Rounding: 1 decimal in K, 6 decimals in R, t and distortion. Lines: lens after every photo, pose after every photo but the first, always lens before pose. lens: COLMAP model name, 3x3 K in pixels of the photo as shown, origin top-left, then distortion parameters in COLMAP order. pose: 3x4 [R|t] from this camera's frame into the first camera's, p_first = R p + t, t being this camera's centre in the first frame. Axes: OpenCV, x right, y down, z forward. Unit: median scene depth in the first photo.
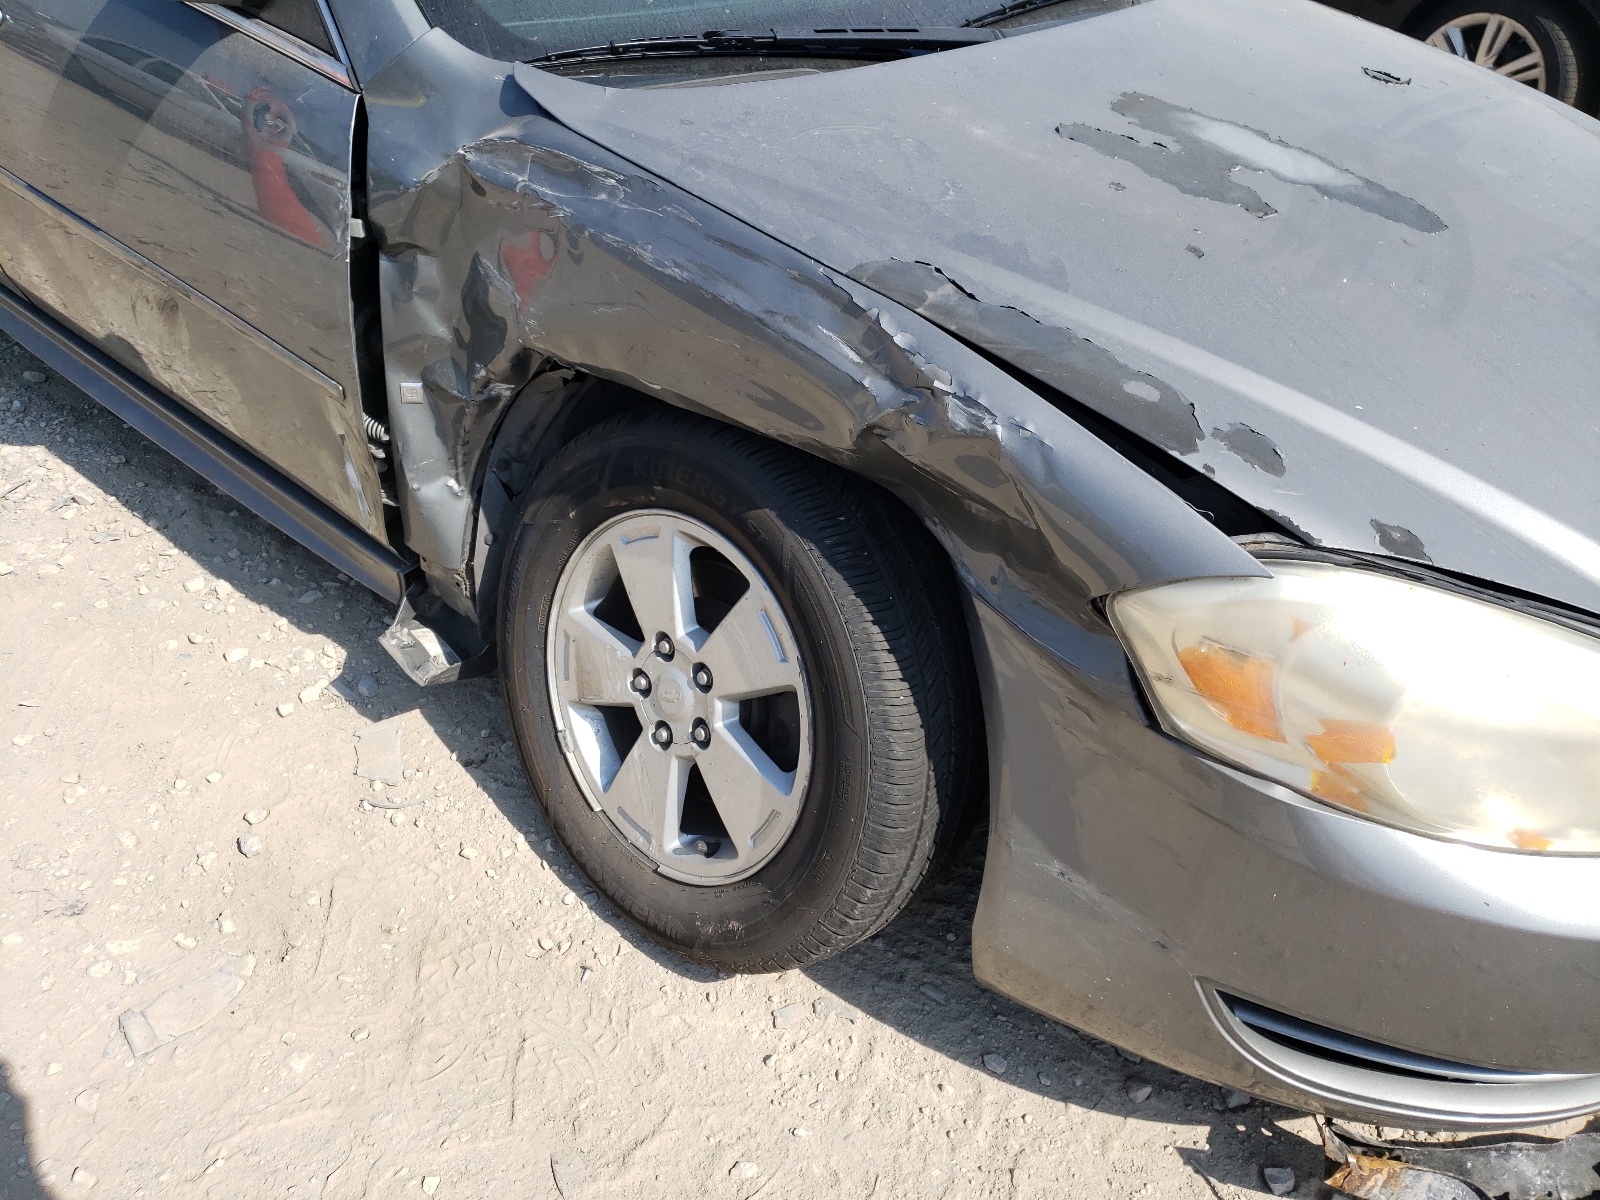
lens RADIAL K [[1294.4, 0, 800.0], [0, 1294.4, 600.0], [0, 0, 1]] dist [0.016621, -0.009935]
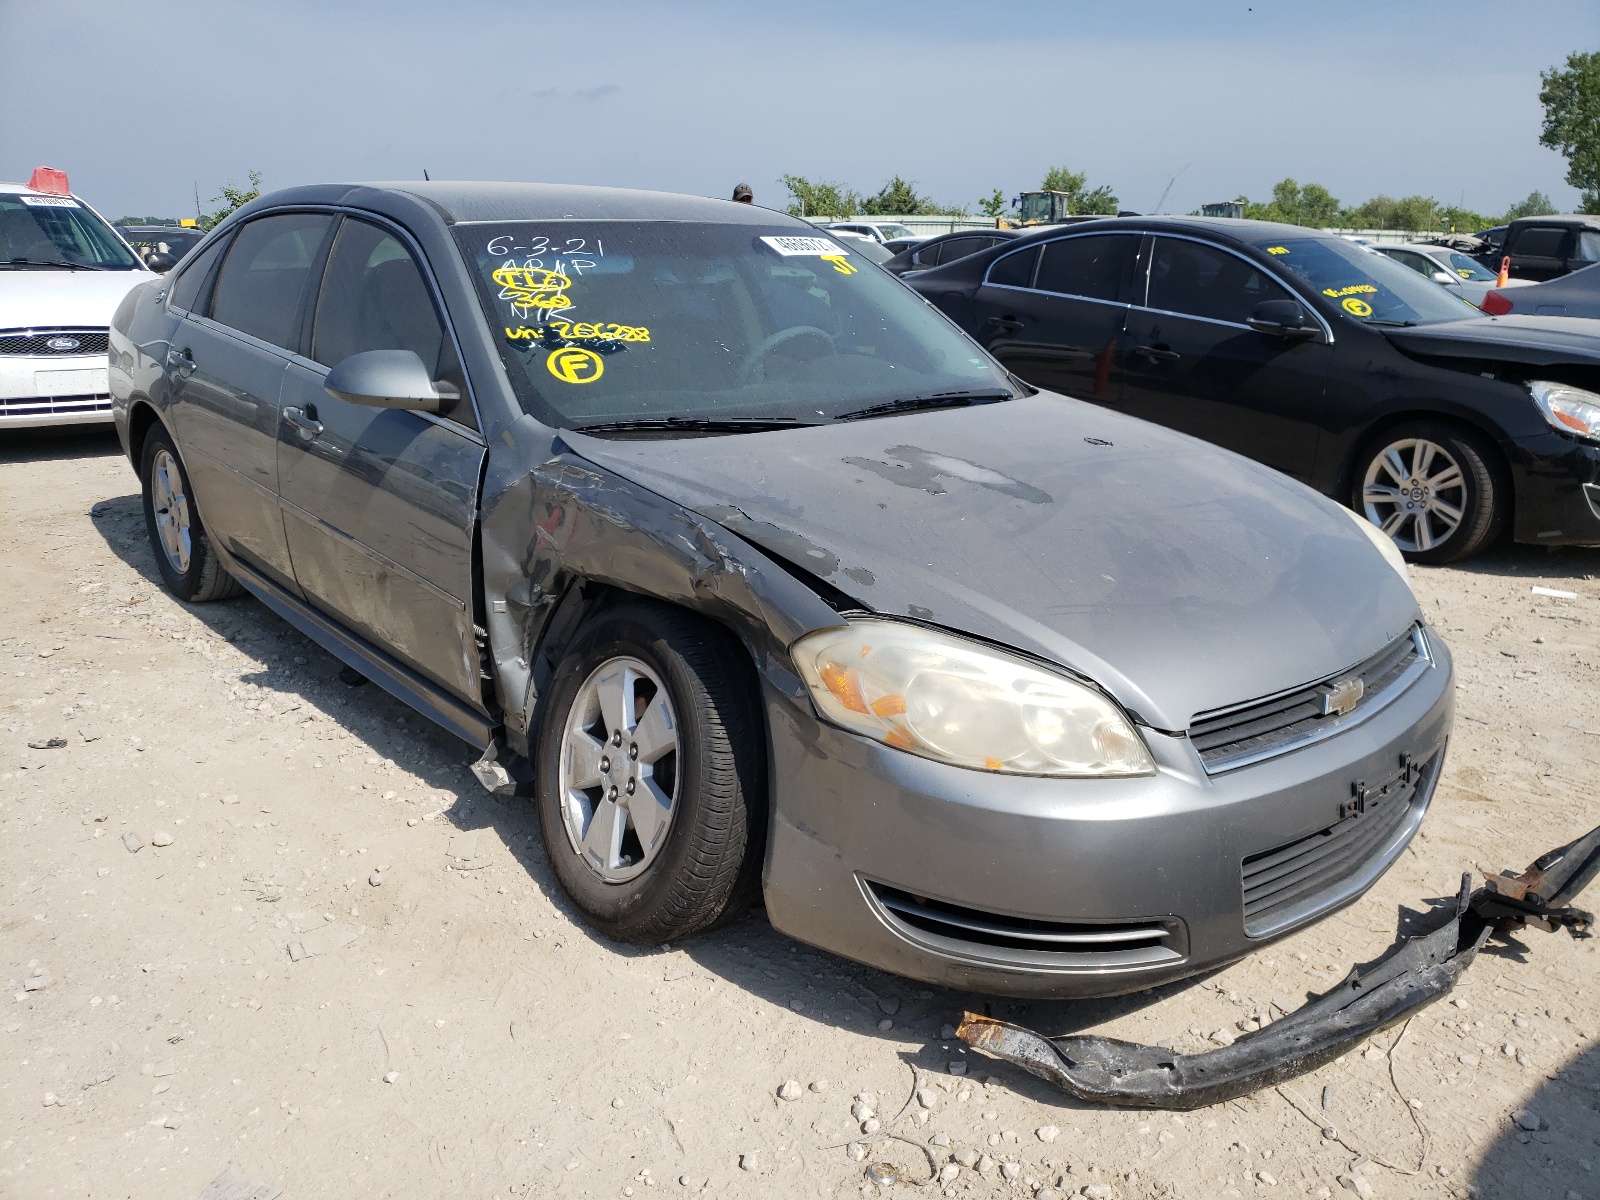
lens RADIAL K [[1345.4, 0, 800.0], [0, 1345.4, 600.0], [0, 0, 1]] dist [0.083474, -0.383871]
pose [[0.986143, -0.001041, -0.165895, 0.427301], [-0.055802, 0.939634, -0.337601, 0.450259], [0.156232, 0.342180, 0.926555, -0.676737]]
